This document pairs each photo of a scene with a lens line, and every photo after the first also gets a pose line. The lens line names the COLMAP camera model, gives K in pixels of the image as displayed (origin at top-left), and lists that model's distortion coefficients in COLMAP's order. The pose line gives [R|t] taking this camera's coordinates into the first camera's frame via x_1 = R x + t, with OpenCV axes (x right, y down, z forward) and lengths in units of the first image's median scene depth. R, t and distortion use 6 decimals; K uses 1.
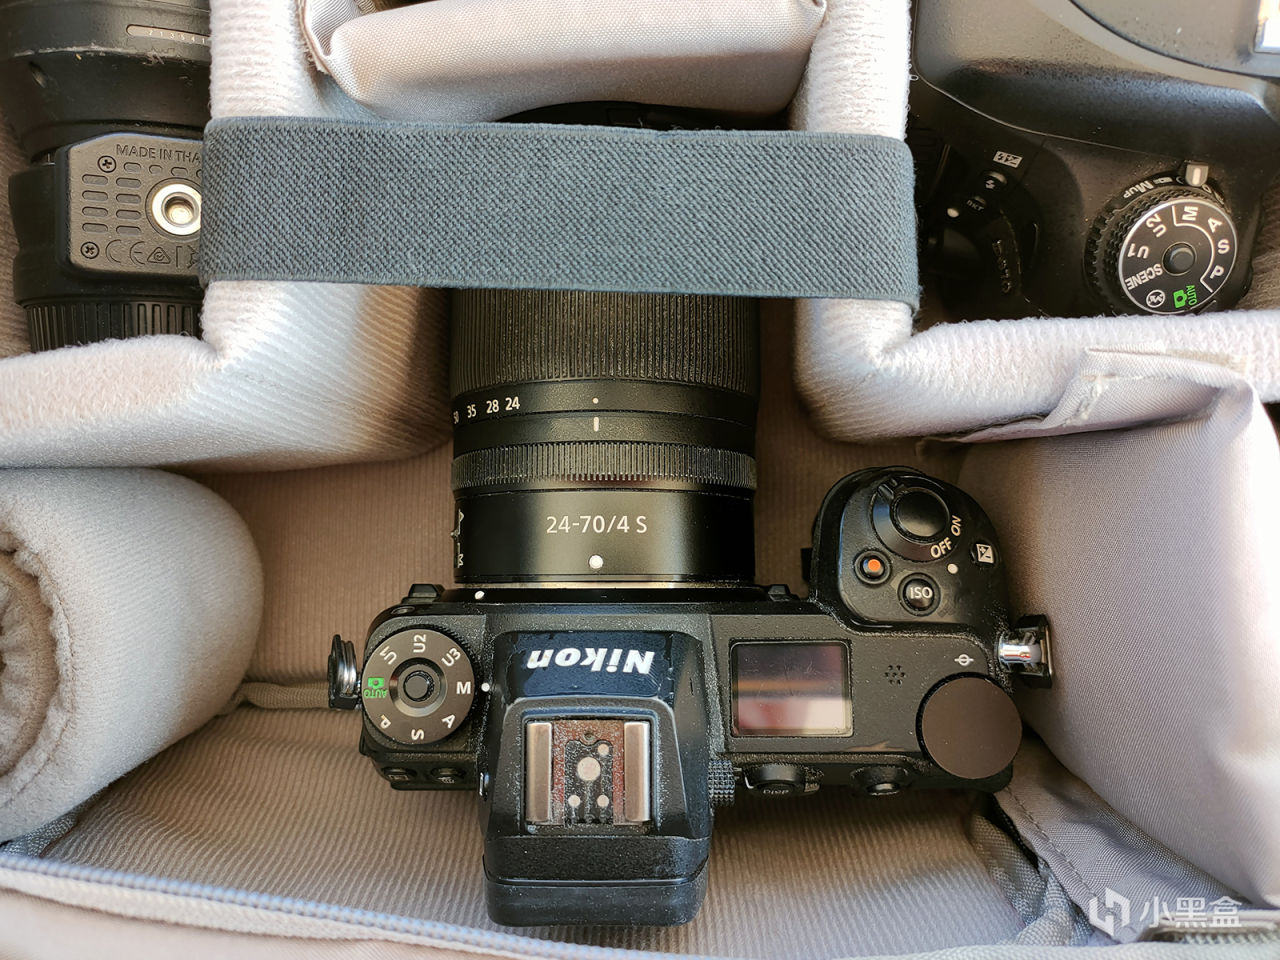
lens RADIAL K [[952.2, 0, 637.9], [0, 952.2, 475.6], [0, 0, 1]] dist [0.011660, -0.038898]
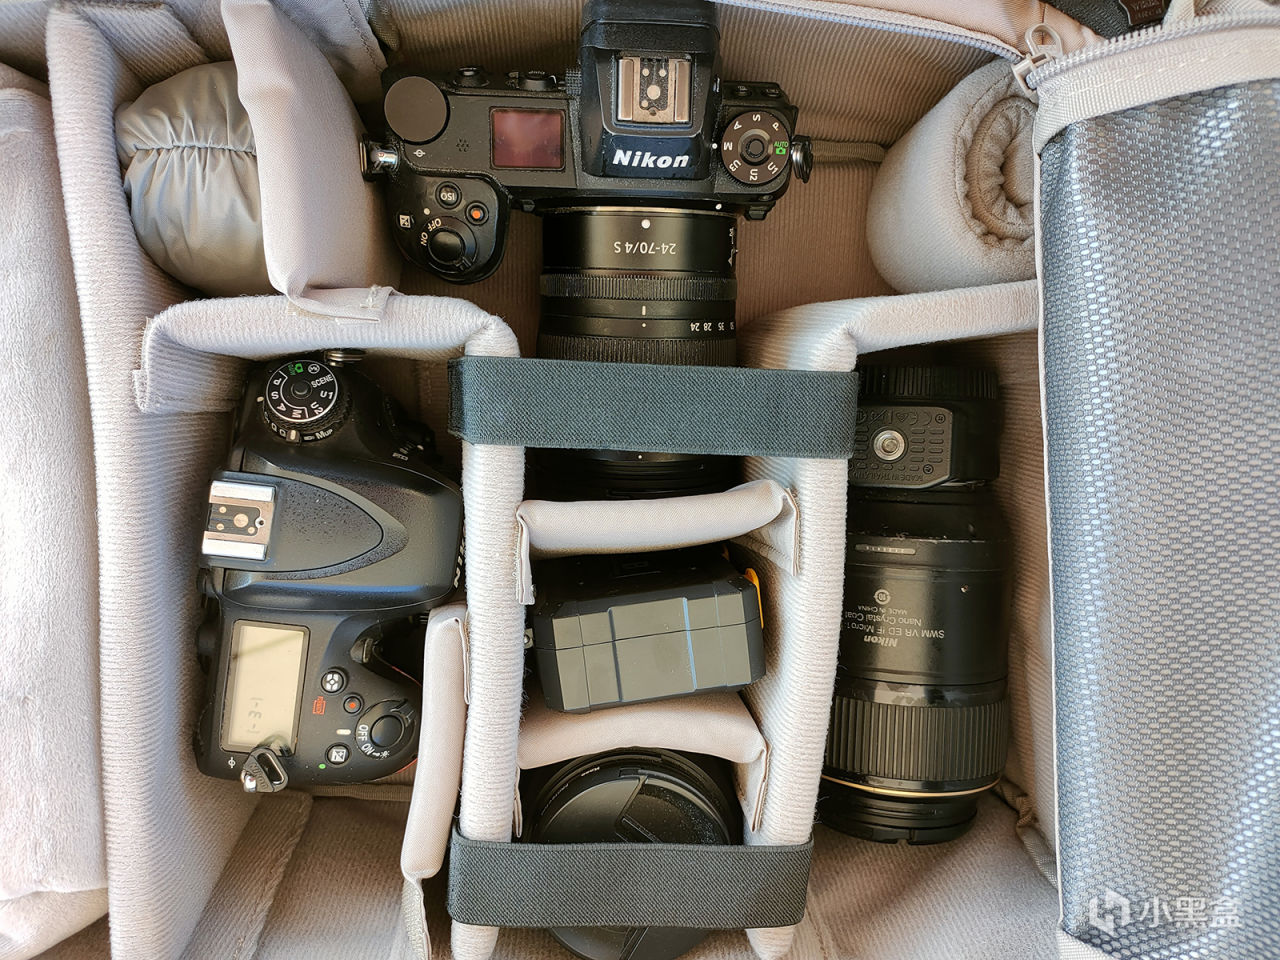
lens RADIAL K [[952.2, 0, 642.4], [0, 952.2, 486.5], [0, 0, 1]] dist [0.011660, -0.038898]
pose [[-0.998548, -0.017320, -0.051004, 0.038928], [0.022164, -0.995135, -0.095999, -0.207125], [-0.049094, -0.096990, 0.994074, -0.684903]]
